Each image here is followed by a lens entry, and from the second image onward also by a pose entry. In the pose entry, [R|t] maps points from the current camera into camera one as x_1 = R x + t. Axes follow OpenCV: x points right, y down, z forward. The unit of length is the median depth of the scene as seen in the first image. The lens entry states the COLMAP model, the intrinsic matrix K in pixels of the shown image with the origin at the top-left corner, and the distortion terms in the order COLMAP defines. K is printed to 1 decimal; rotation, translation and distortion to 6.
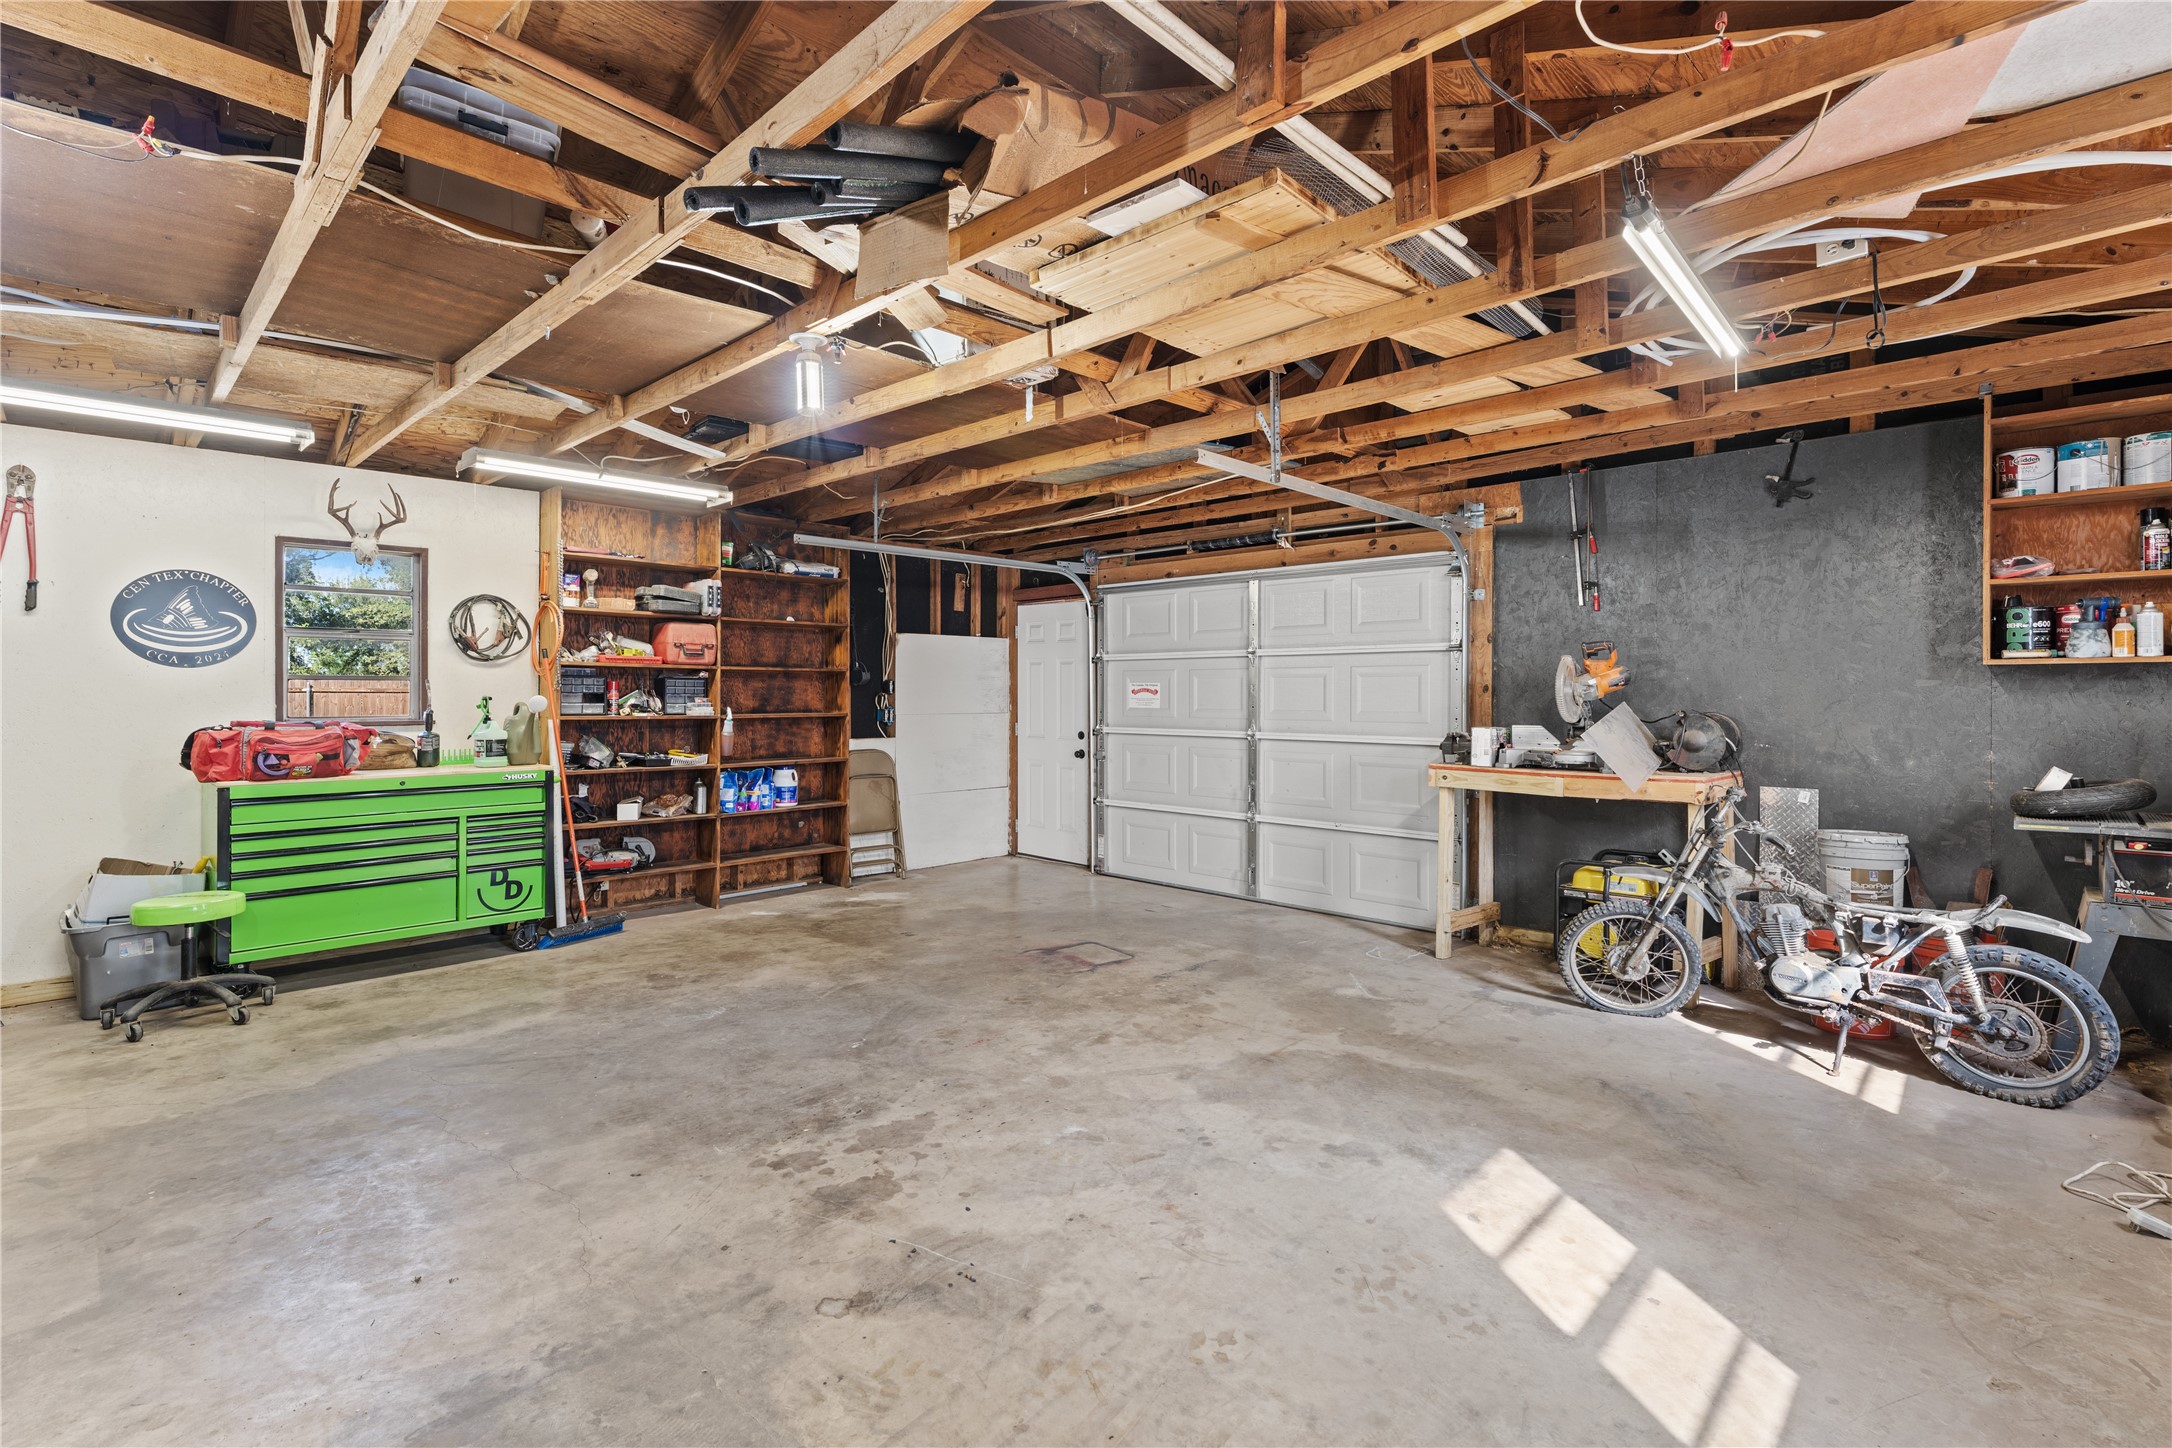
lens RADIAL K [[990.5, 0, 1086.3], [0, 990.5, 709.4], [0, 0, 1]] dist [0.000343, 0.000046]
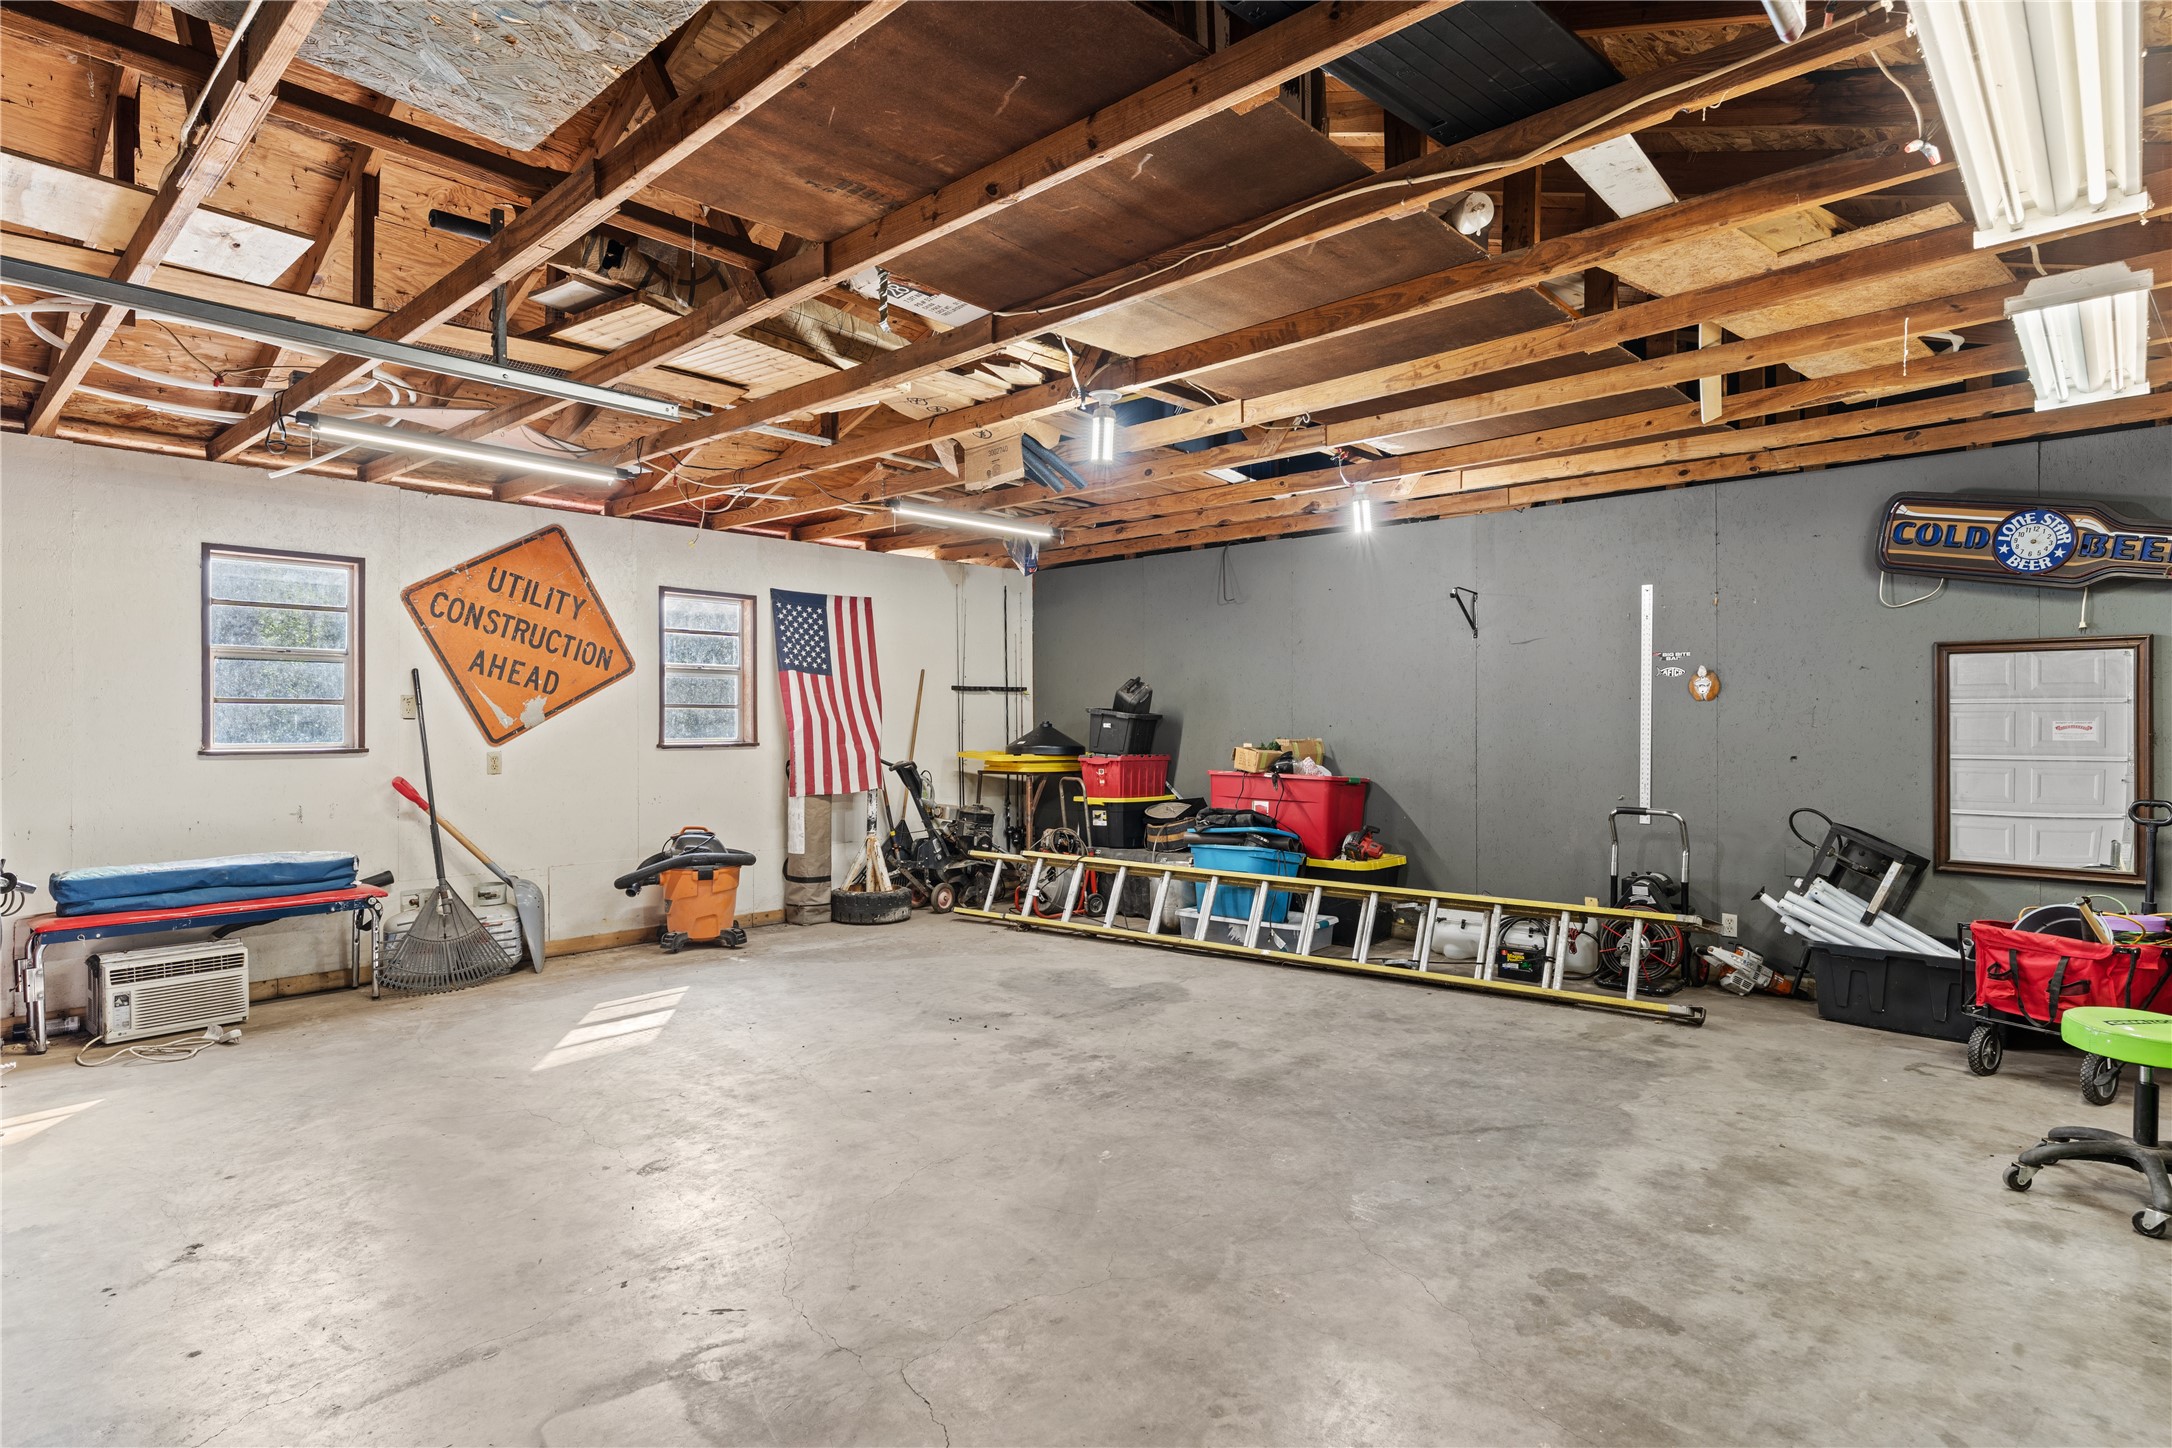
lens RADIAL K [[1136.2, 0, 1085.9], [0, 1136.2, 721.5], [0, 0, 1]] dist [0.000567, 0.000097]
pose [[-0.999800, -0.001607, -0.019935, -0.244575], [-0.001964, 0.999838, 0.017893, -0.030987], [0.019903, 0.017929, -0.999641, 2.359793]]
